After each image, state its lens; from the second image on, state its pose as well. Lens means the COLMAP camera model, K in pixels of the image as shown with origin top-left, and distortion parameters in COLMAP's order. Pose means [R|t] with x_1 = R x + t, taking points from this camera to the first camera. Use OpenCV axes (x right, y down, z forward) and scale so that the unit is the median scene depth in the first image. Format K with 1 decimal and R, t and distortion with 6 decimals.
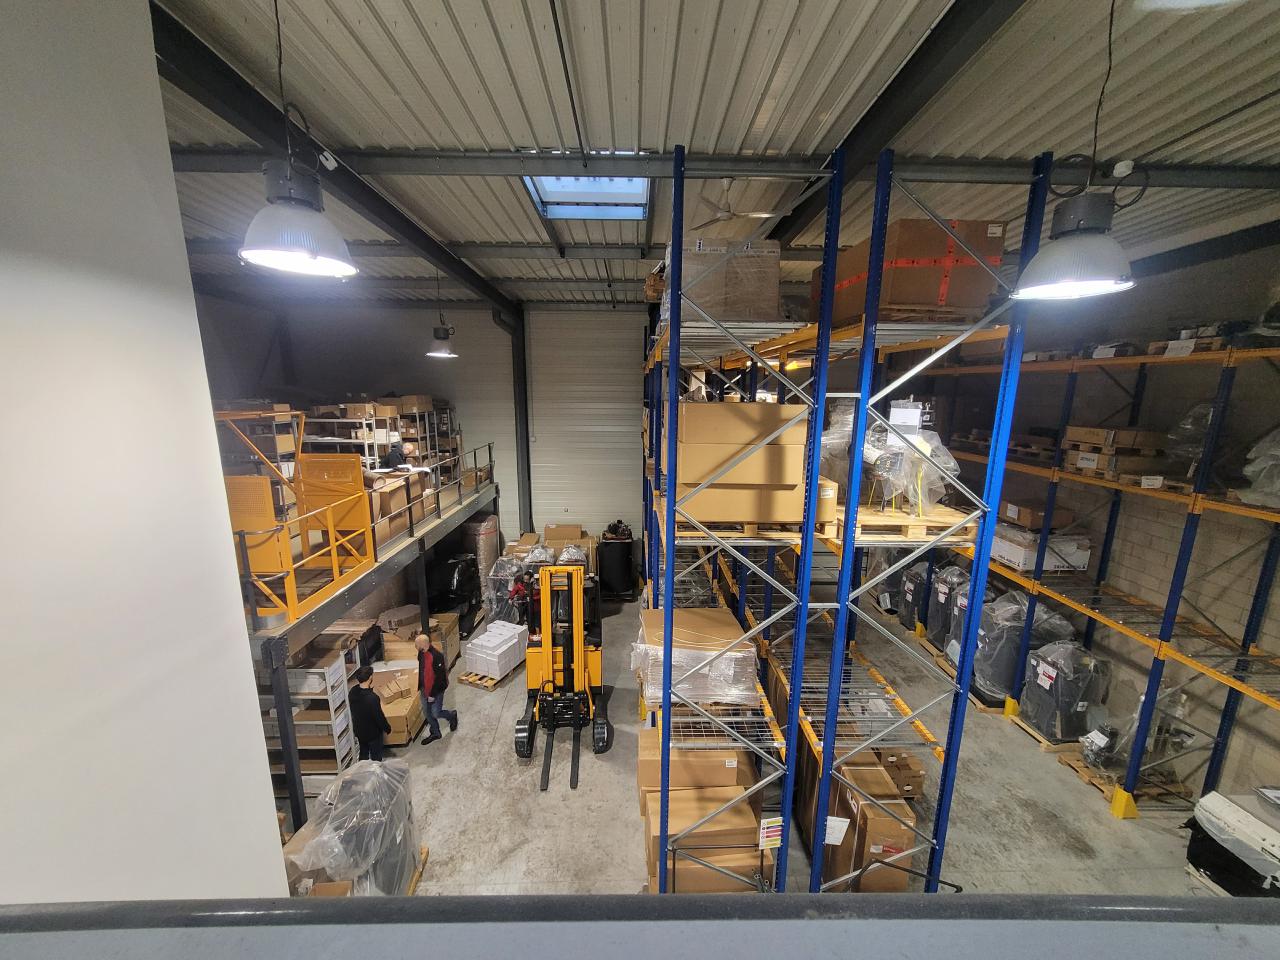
lens RADIAL K [[502.6, 0, 639.6], [0, 502.6, 489.9], [0, 0, 1]] dist [0.008437, 0.000191]
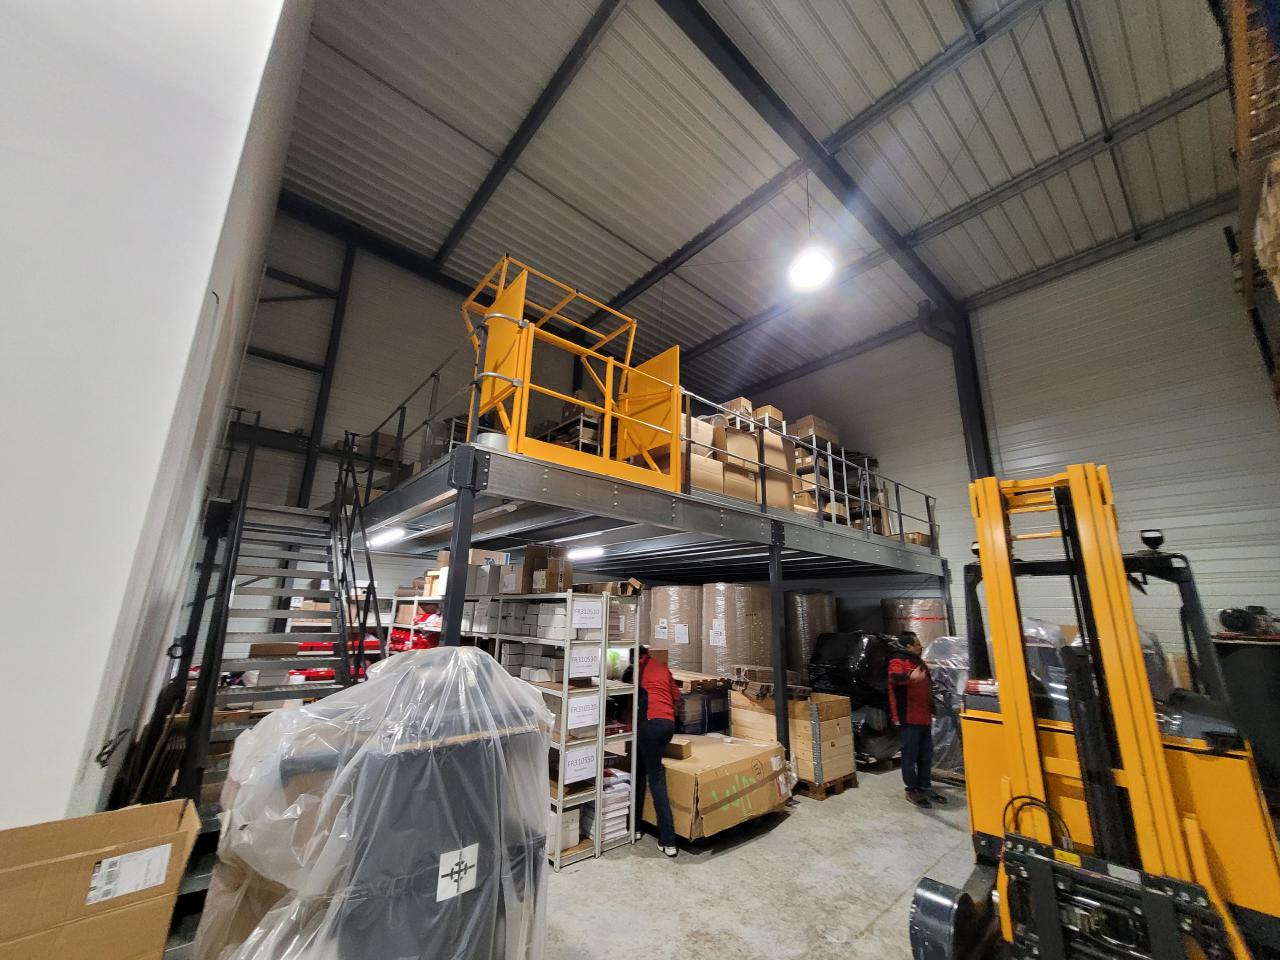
lens RADIAL K [[502.6, 0, 642.4], [0, 502.6, 484.7], [0, 0, 1]] dist [0.008437, 0.000191]
pose [[0.640533, -0.186831, -0.744857, -0.052368], [-0.163734, 0.914423, -0.370165, 0.348951], [0.750273, 0.359061, 0.555127, 0.526079]]
